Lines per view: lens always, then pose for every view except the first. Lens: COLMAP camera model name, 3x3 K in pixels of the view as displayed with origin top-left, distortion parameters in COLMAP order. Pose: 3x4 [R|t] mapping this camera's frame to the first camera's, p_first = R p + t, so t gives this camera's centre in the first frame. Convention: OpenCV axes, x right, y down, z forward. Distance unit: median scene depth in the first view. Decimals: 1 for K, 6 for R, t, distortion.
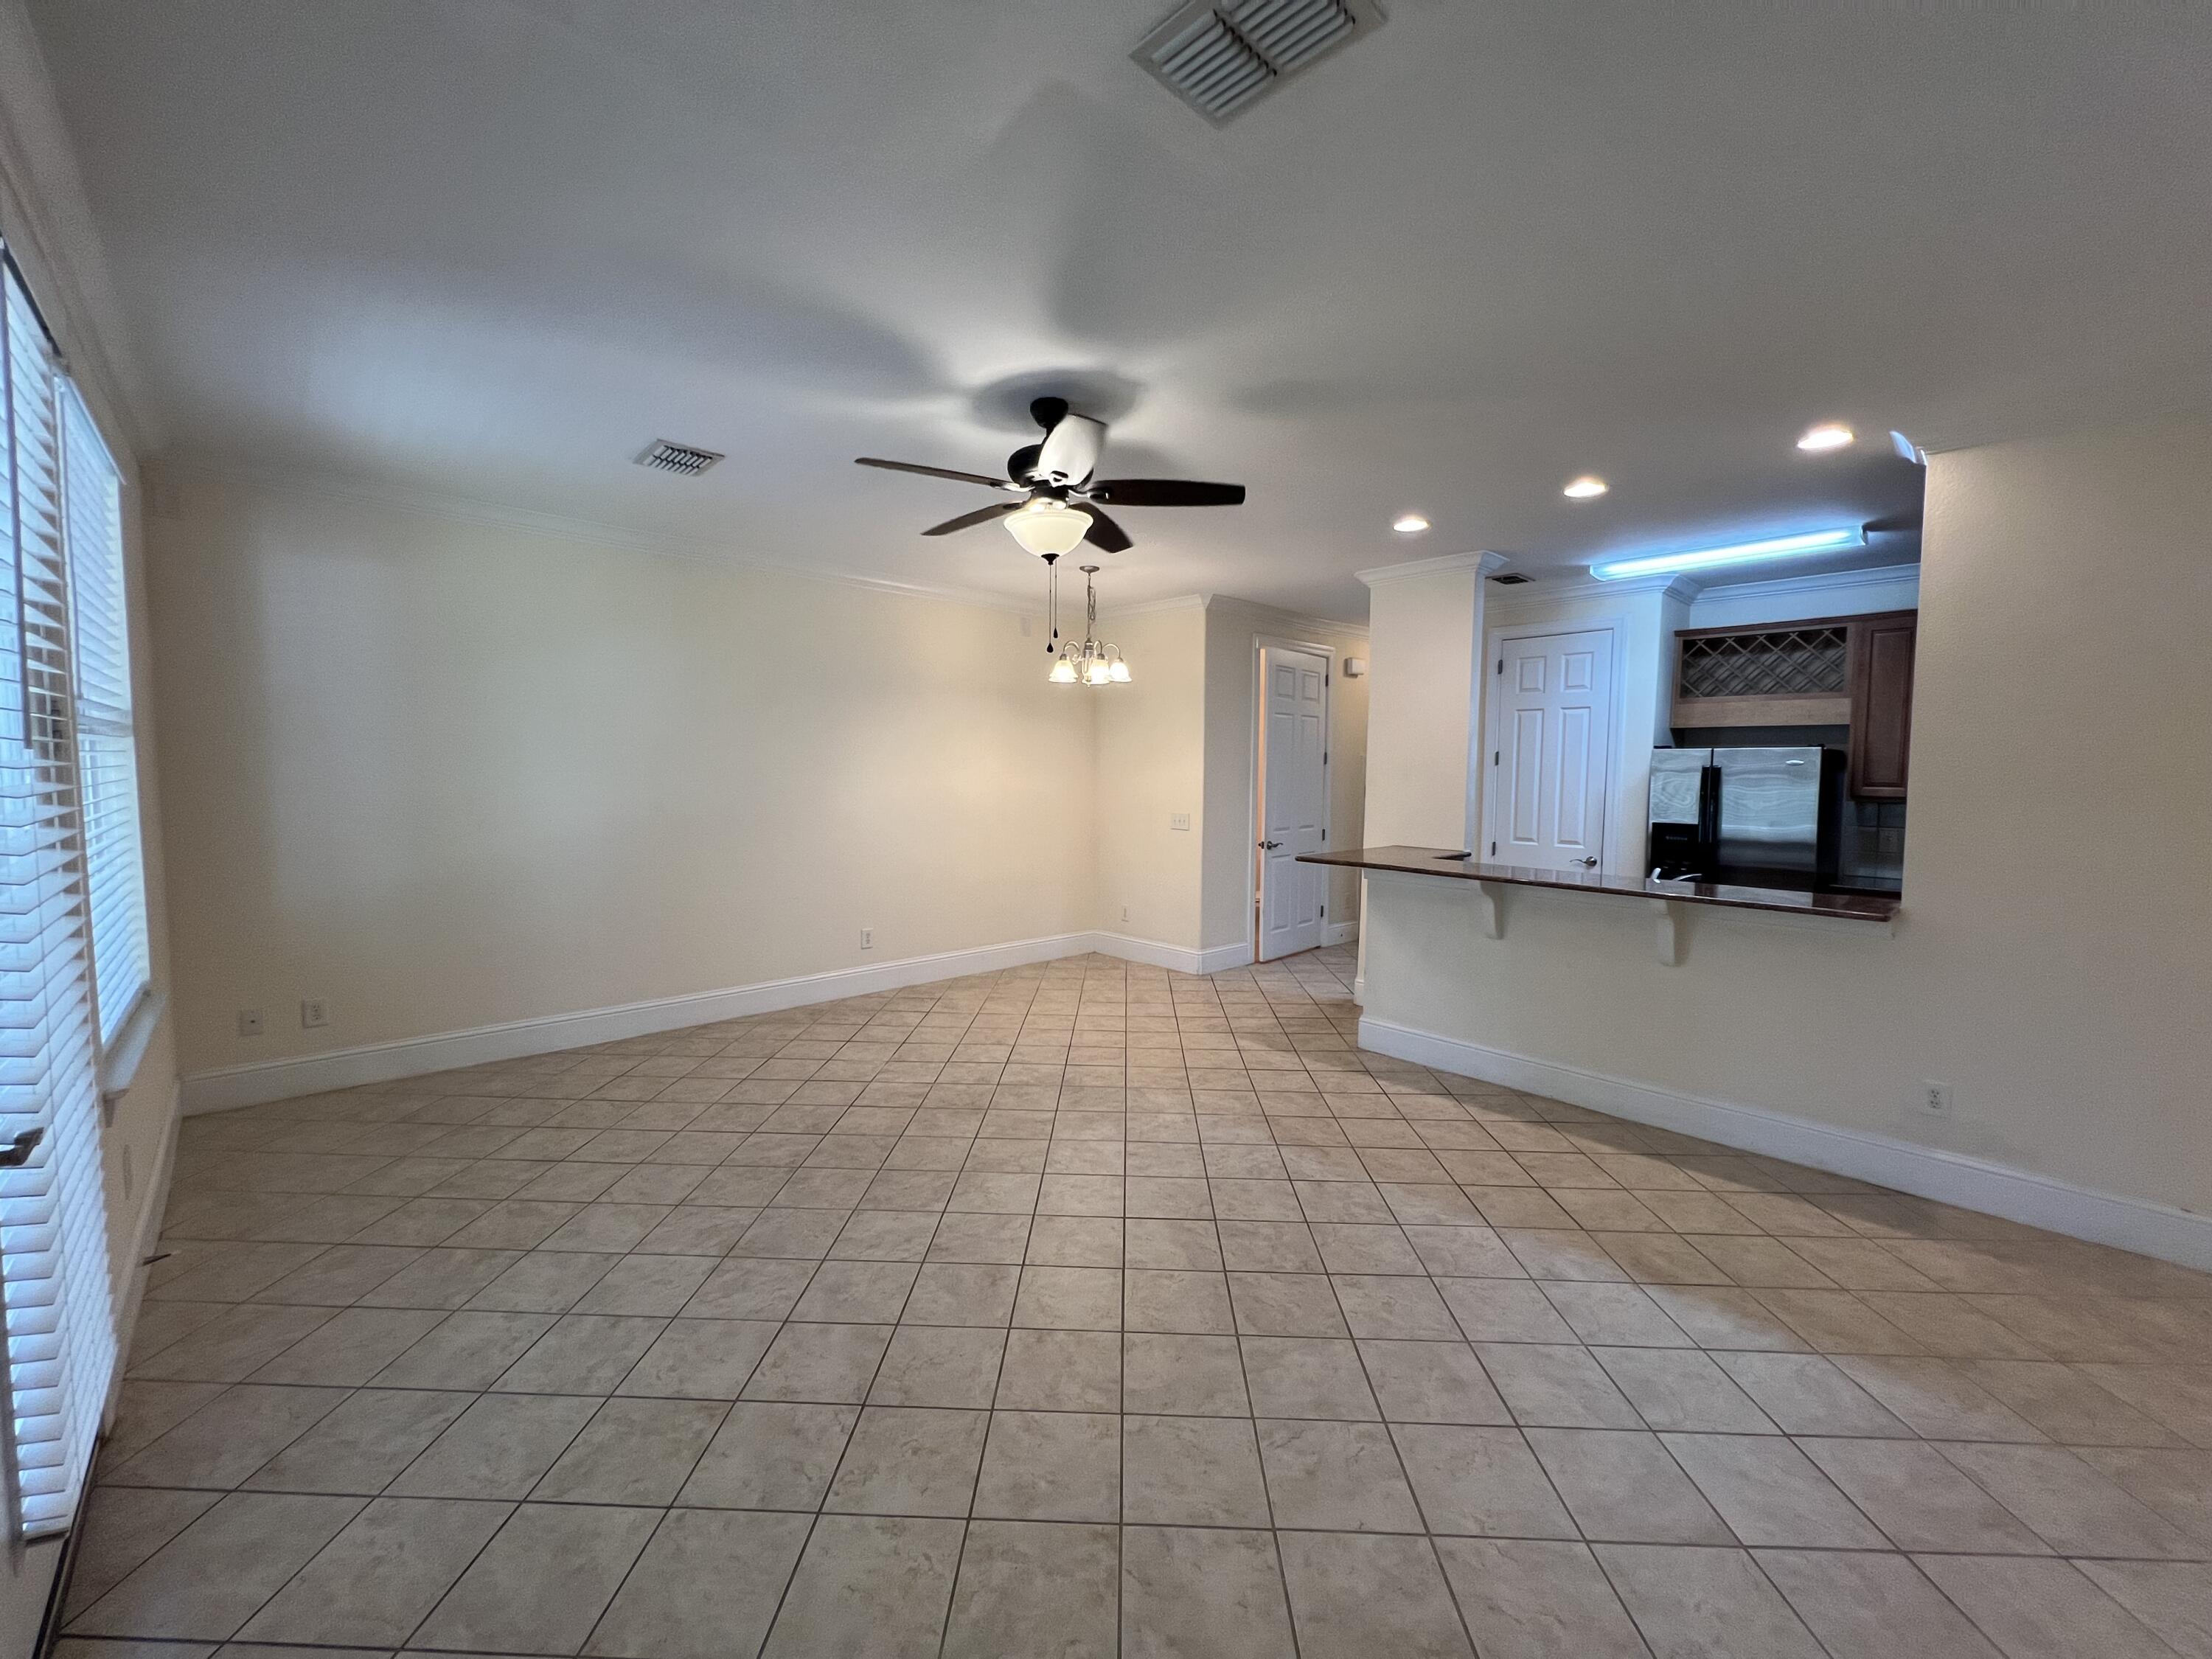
lens RADIAL K [[887.6, 0, 1102.2], [0, 887.6, 832.7], [0, 0, 1]] dist [-0.001779, 0.000035]
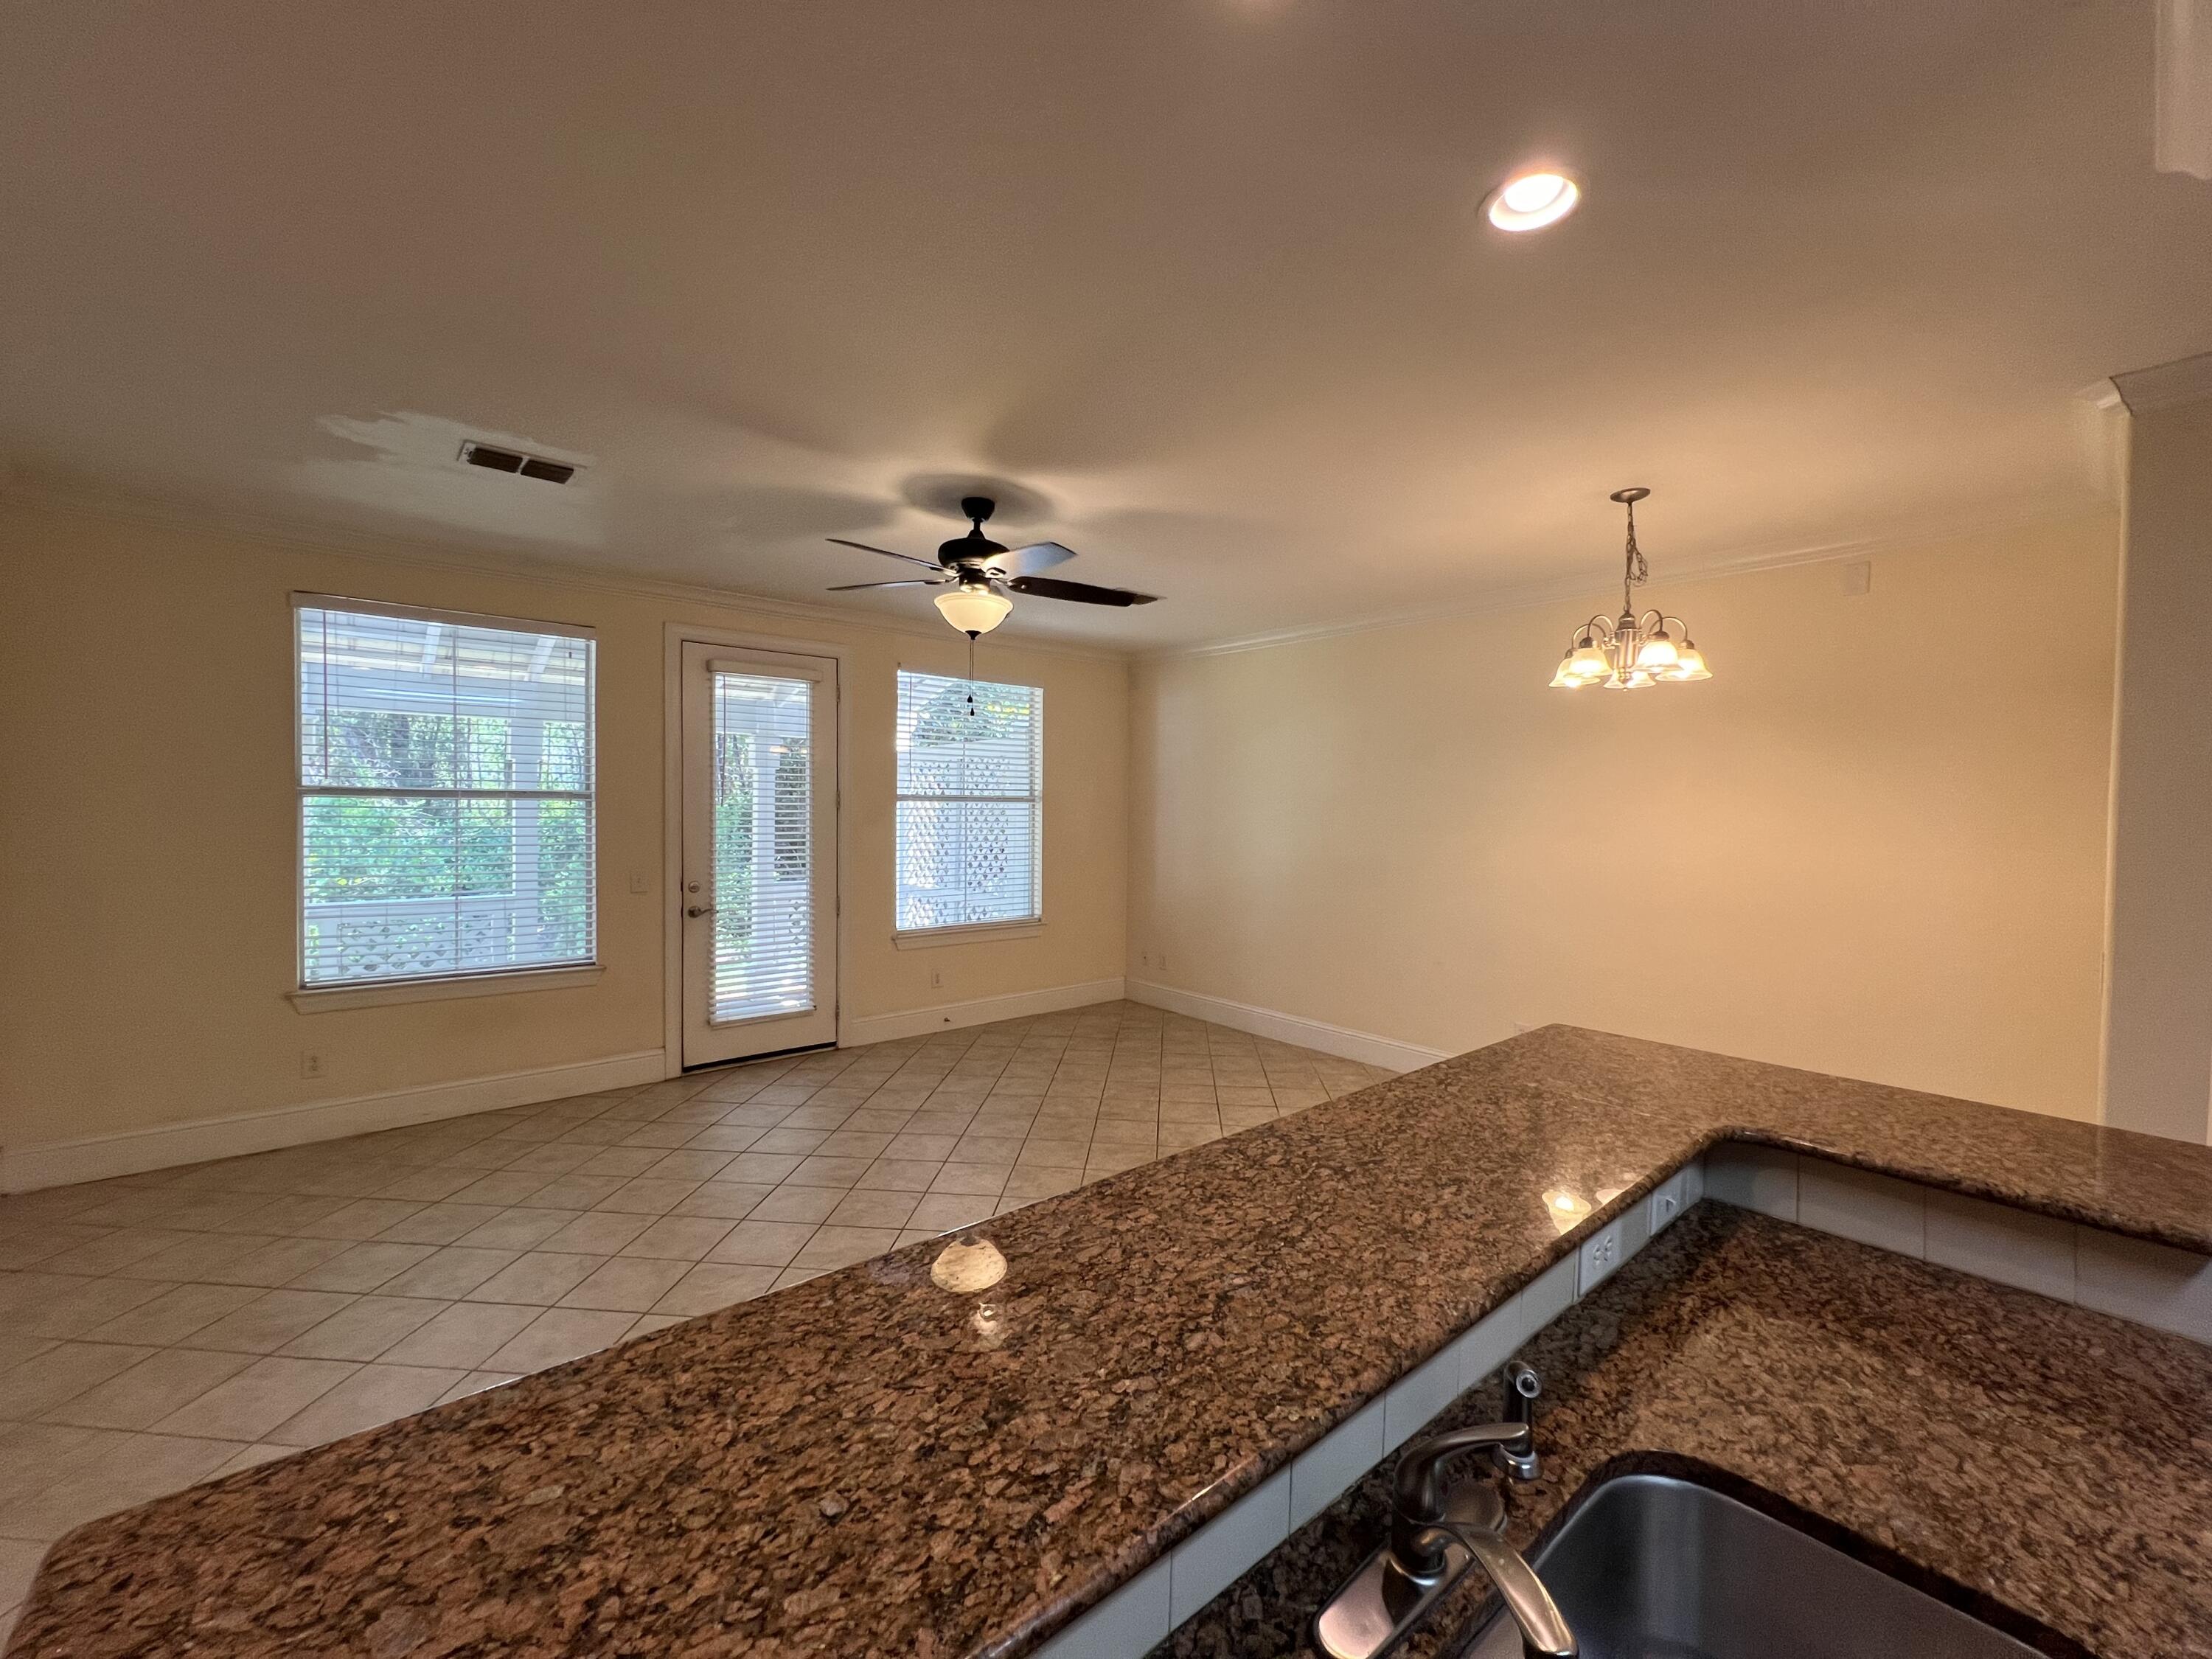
lens RADIAL K [[887.6, 0, 1100.3], [0, 887.6, 826.5], [0, 0, 1]] dist [-0.001779, 0.000035]
pose [[-0.052812, 0.012103, -0.998531, 0.732100], [-0.087519, 0.996023, 0.016702, -0.065148], [0.994762, 0.088273, -0.051543, 0.840965]]
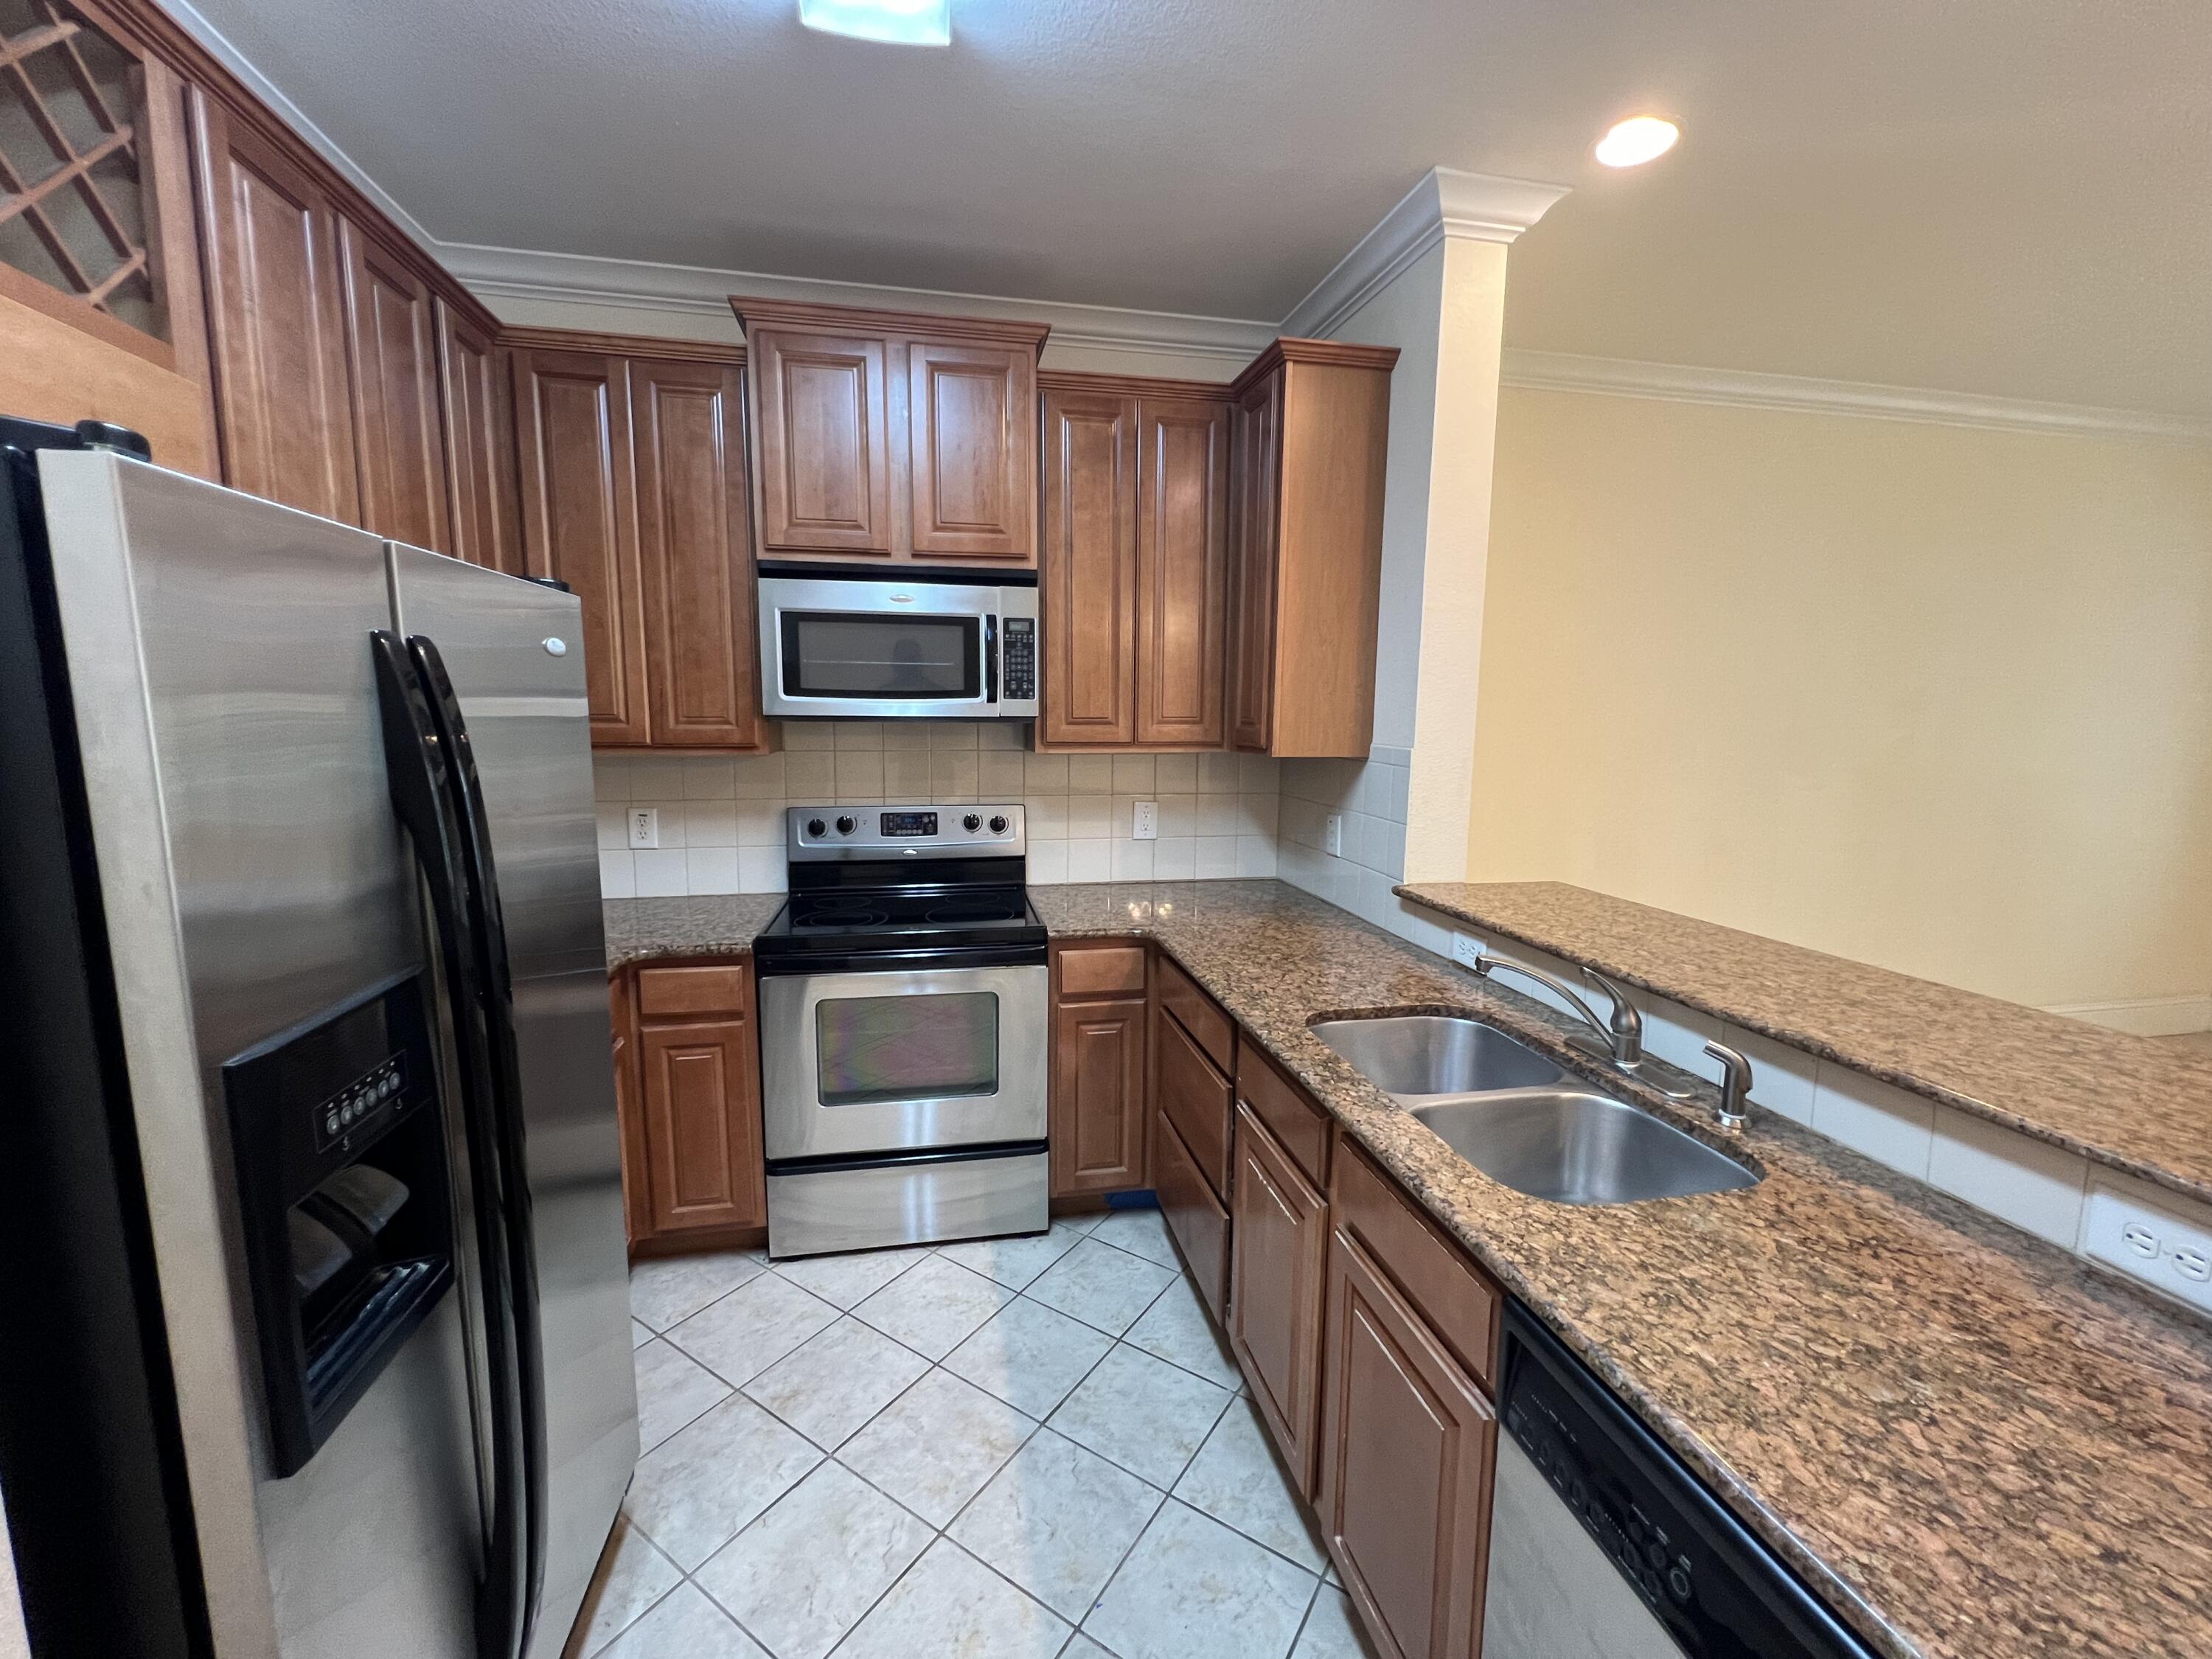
lens RADIAL K [[887.6, 0, 1103.8], [0, 887.6, 822.7], [0, 0, 1]] dist [-0.001779, 0.000035]
pose [[-0.850199, -0.080552, 0.520262, 0.557386], [0.022871, 0.981641, 0.189362, -0.081629], [-0.525964, 0.172895, -0.832748, 1.274387]]
